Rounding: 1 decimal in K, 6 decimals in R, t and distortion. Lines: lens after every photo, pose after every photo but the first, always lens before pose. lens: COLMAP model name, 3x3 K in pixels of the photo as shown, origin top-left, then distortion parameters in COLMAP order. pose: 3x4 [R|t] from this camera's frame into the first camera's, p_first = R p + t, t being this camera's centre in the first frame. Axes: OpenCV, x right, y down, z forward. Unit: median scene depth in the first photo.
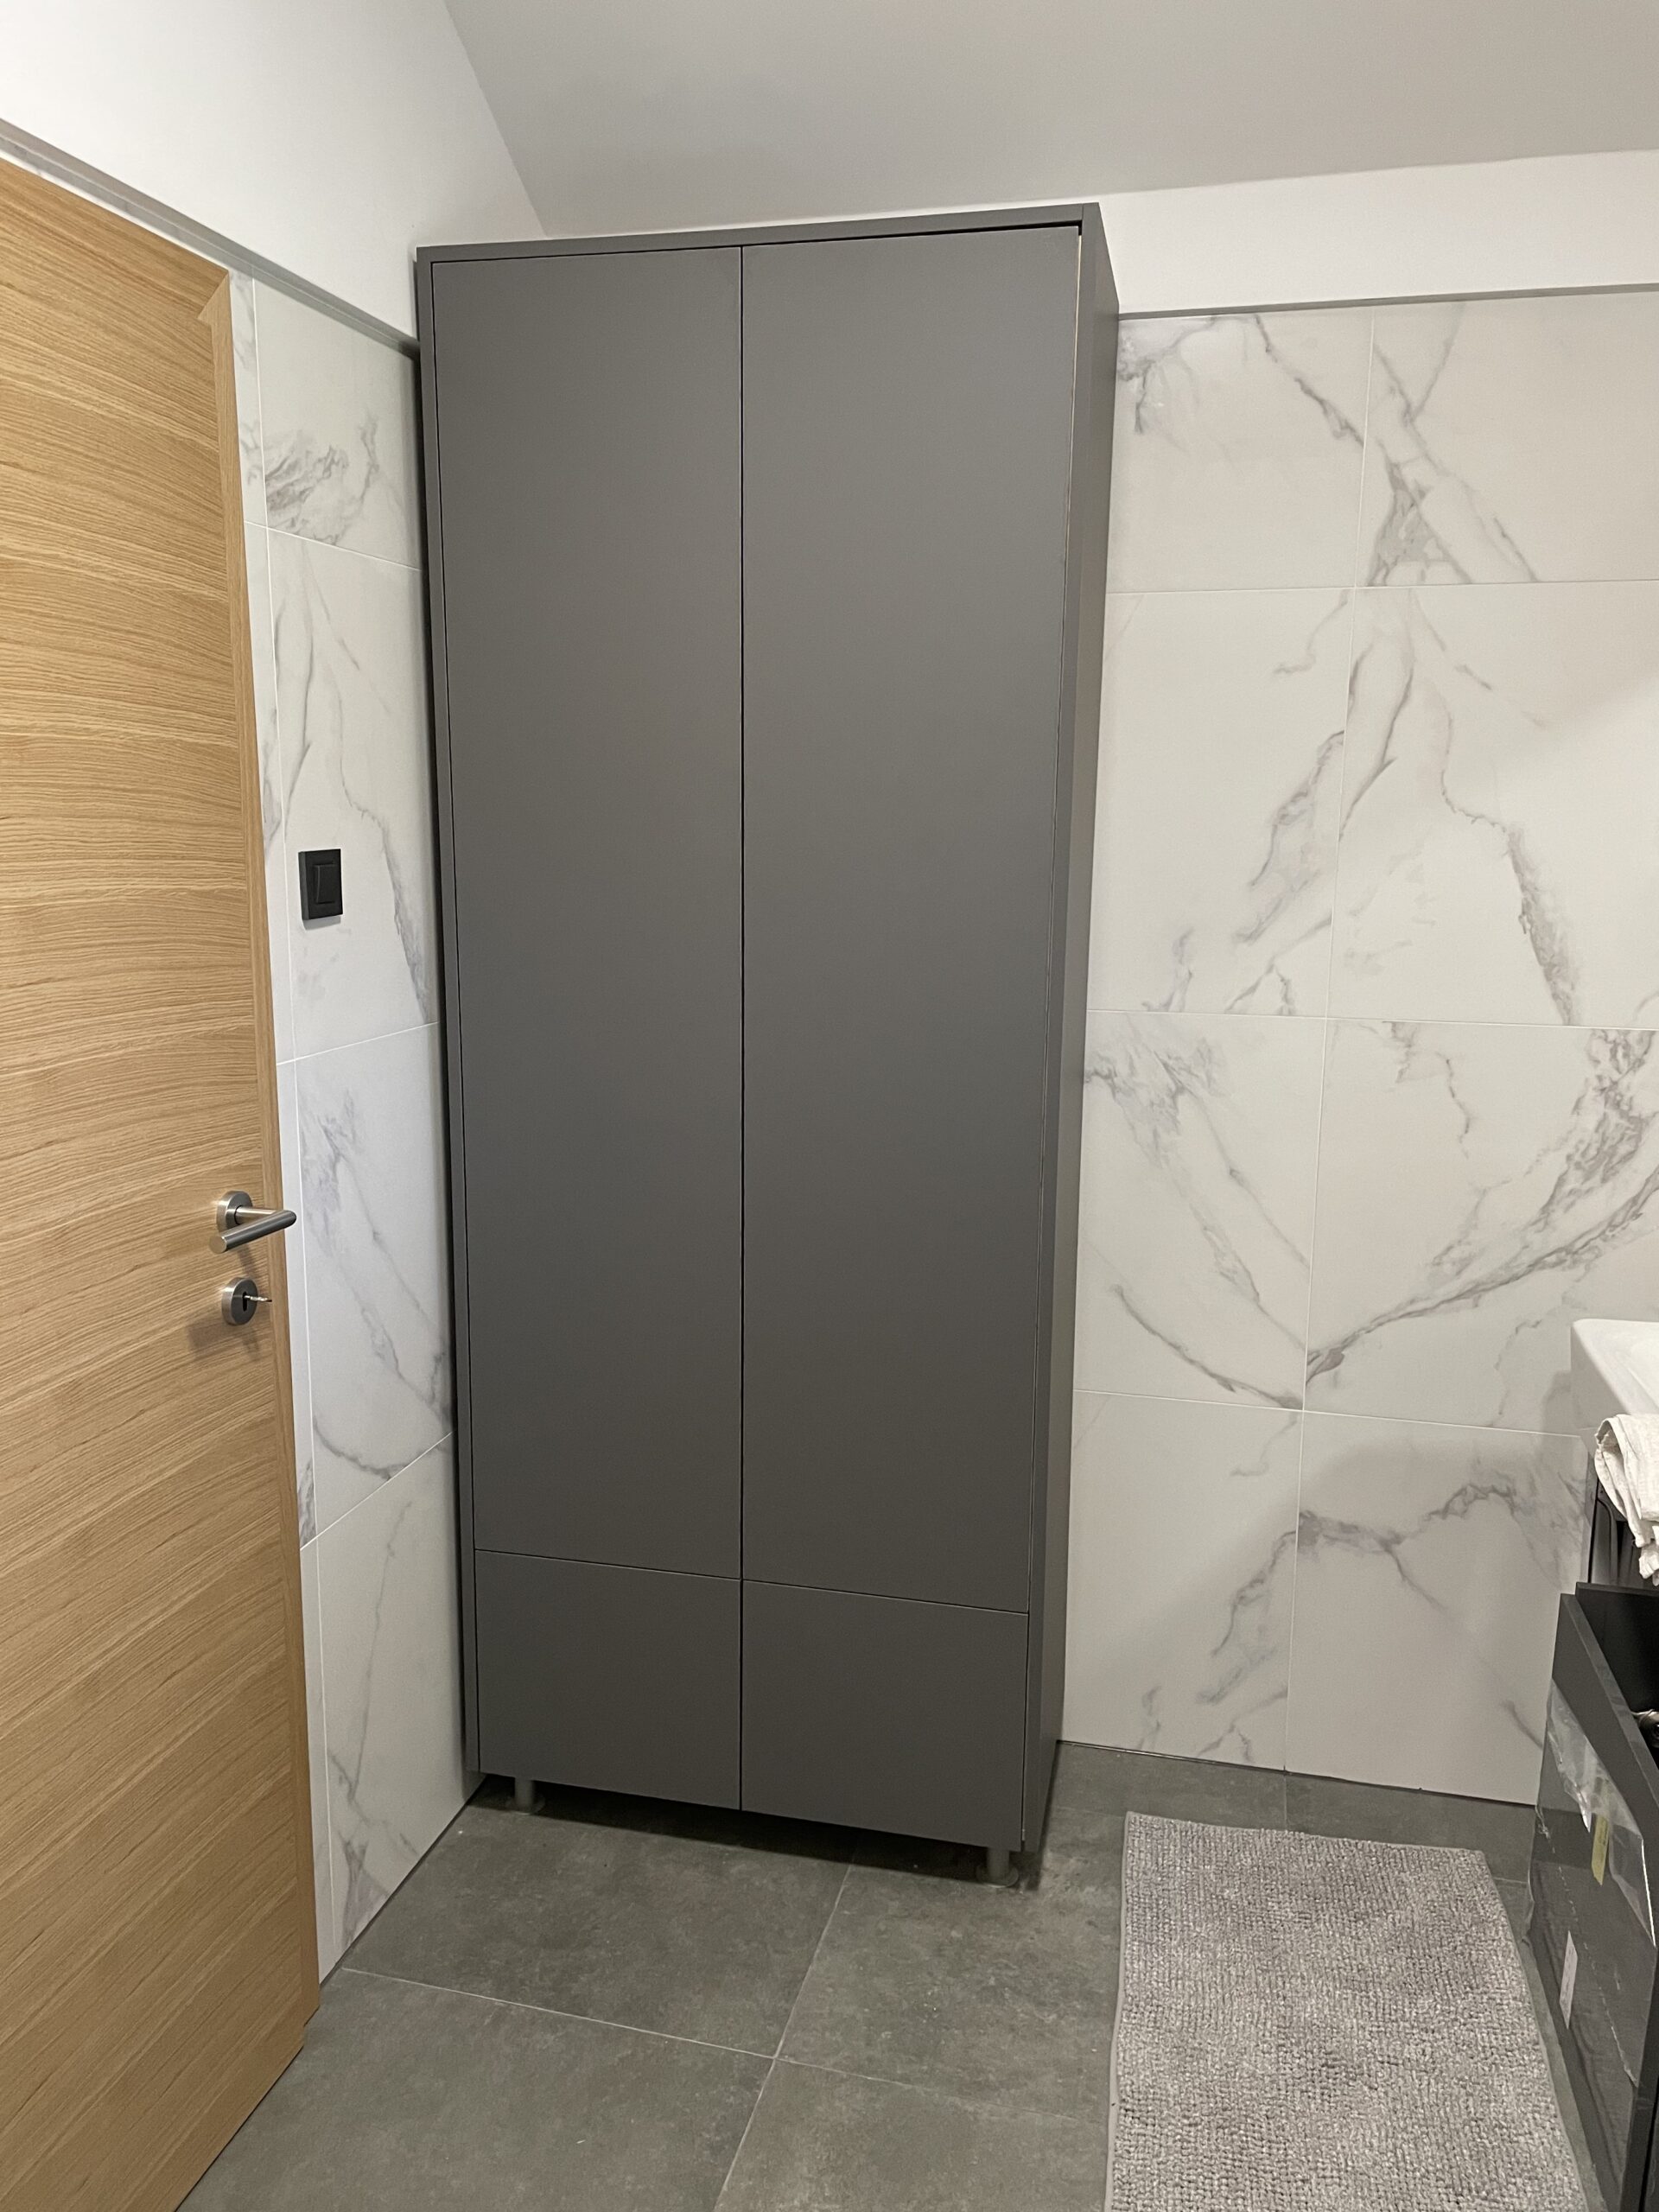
lens RADIAL K [[1677.9, 0, 820.2], [0, 1677.9, 1111.4], [0, 0, 1]] dist [0.074870, -0.085554]
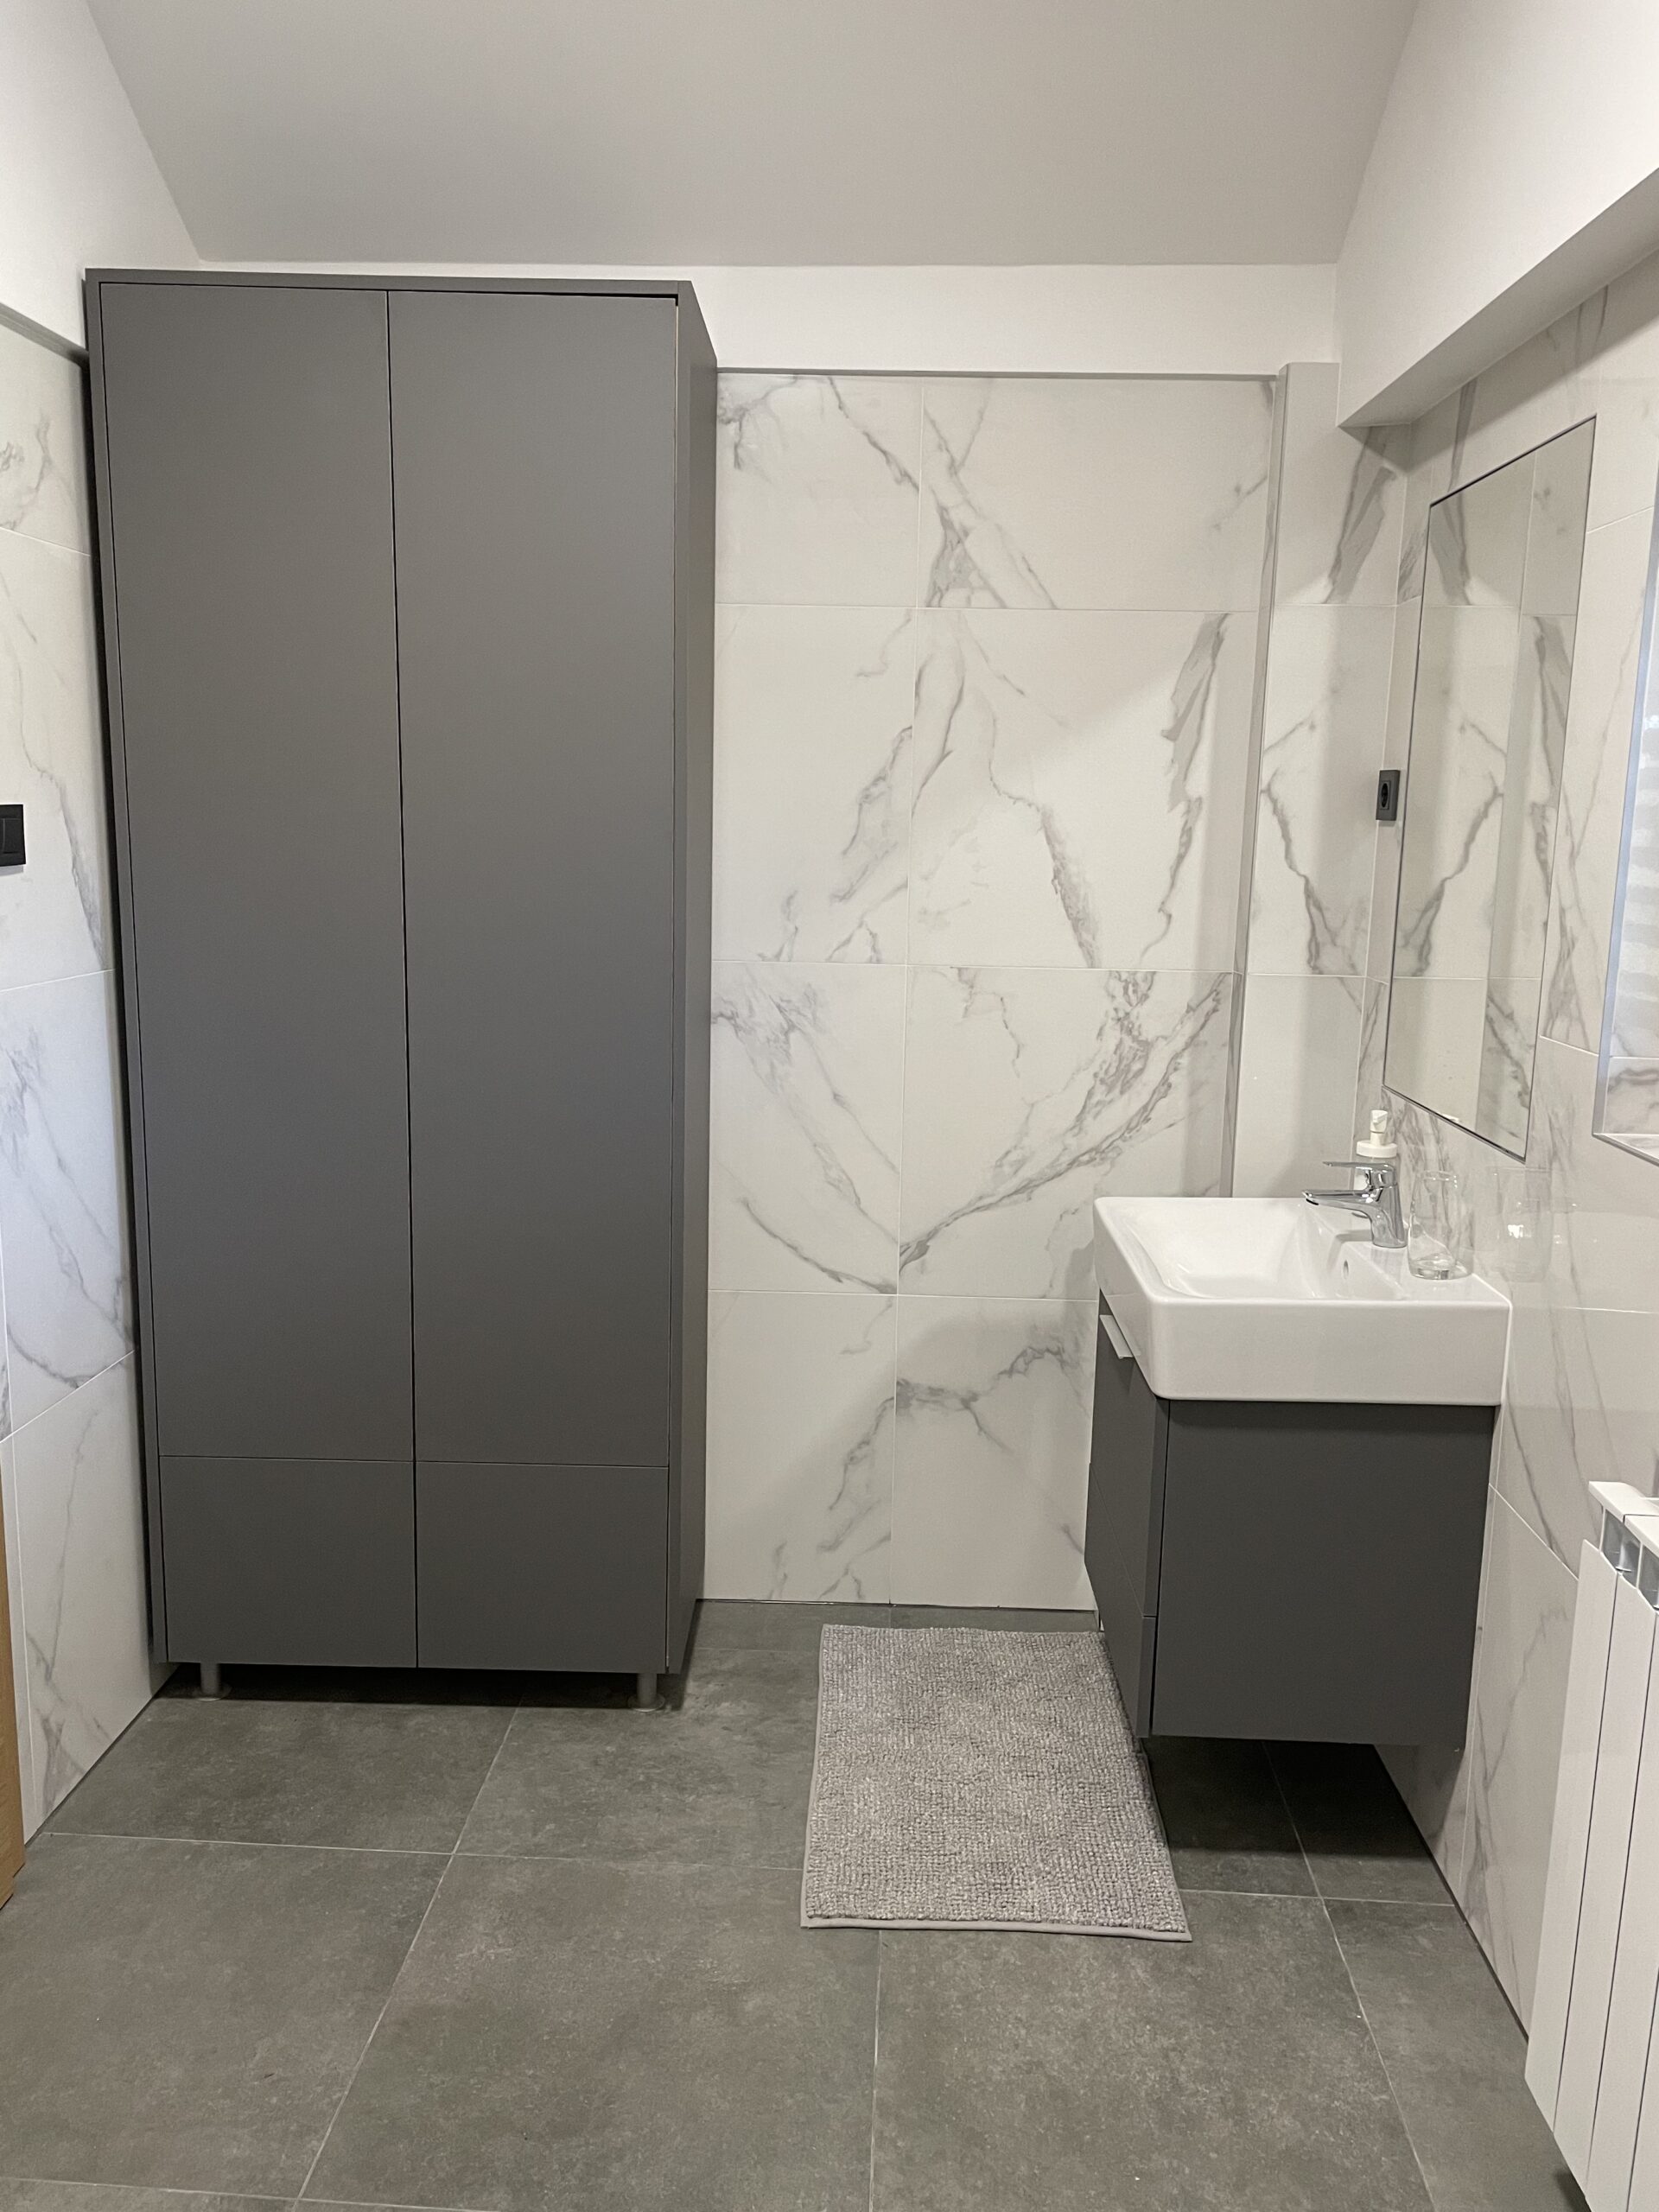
lens RADIAL K [[1677.9, 0, 833.0], [0, 1677.9, 1102.8], [0, 0, 1]] dist [0.074870, -0.085554]
pose [[0.978341, -0.022816, 0.205738, 0.000072], [0.024293, 0.999694, -0.004656, 0.049204], [-0.205568, 0.009553, 0.978596, -0.165342]]
